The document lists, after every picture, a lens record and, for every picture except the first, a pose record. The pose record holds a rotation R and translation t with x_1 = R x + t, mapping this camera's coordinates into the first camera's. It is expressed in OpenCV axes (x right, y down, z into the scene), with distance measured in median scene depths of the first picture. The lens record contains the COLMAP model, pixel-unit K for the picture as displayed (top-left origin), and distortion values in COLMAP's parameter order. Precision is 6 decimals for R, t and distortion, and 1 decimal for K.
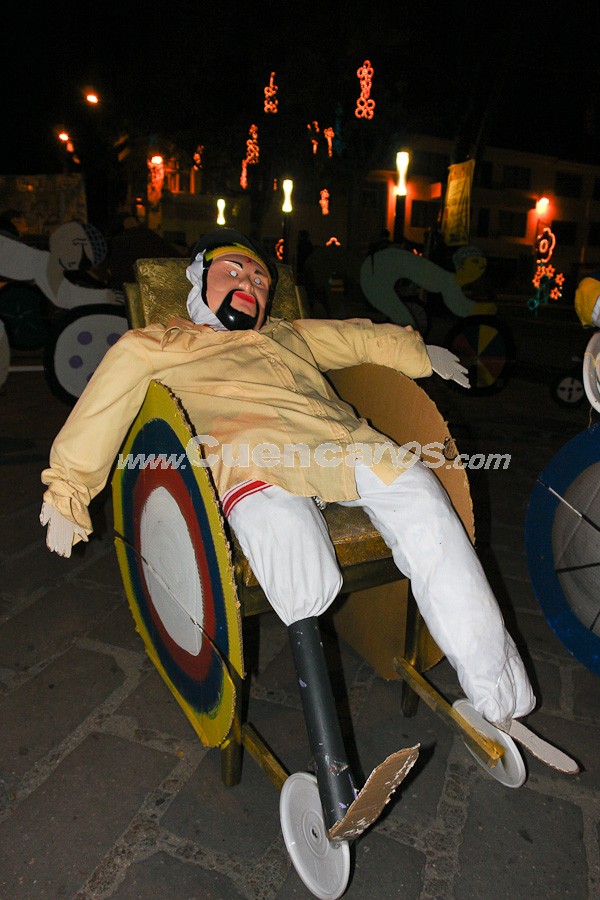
lens RADIAL K [[690.5, 0, 298.2], [0, 690.5, 448.6], [0, 0, 1]] dist [-0.052402, 0.038645]
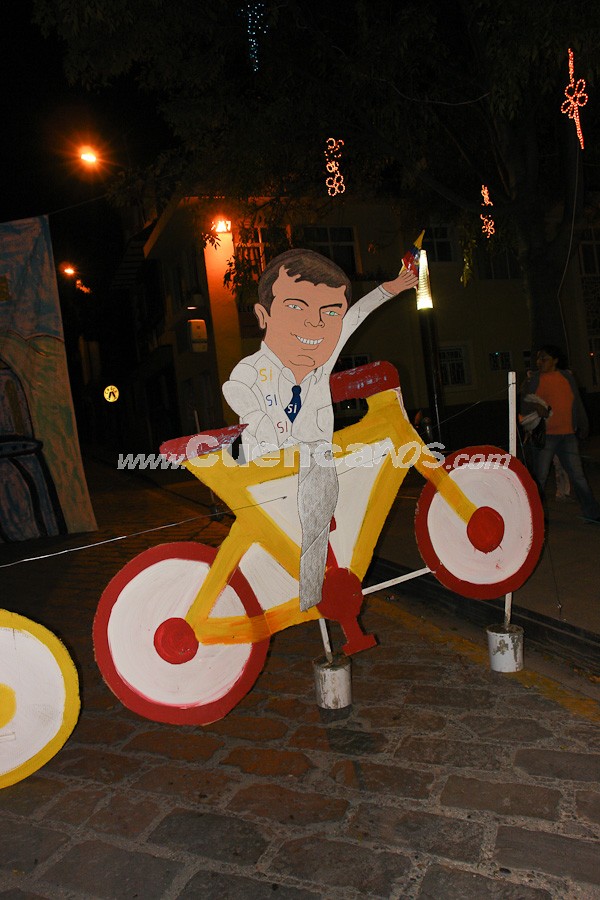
lens RADIAL K [[690.5, 0, 297.9], [0, 690.5, 456.4], [0, 0, 1]] dist [-0.052402, 0.038645]
pose [[0.988207, -0.142762, -0.055372, -0.195812], [0.130776, 0.974975, -0.179783, -0.216785], [0.079652, 0.170421, 0.982147, 0.725019]]
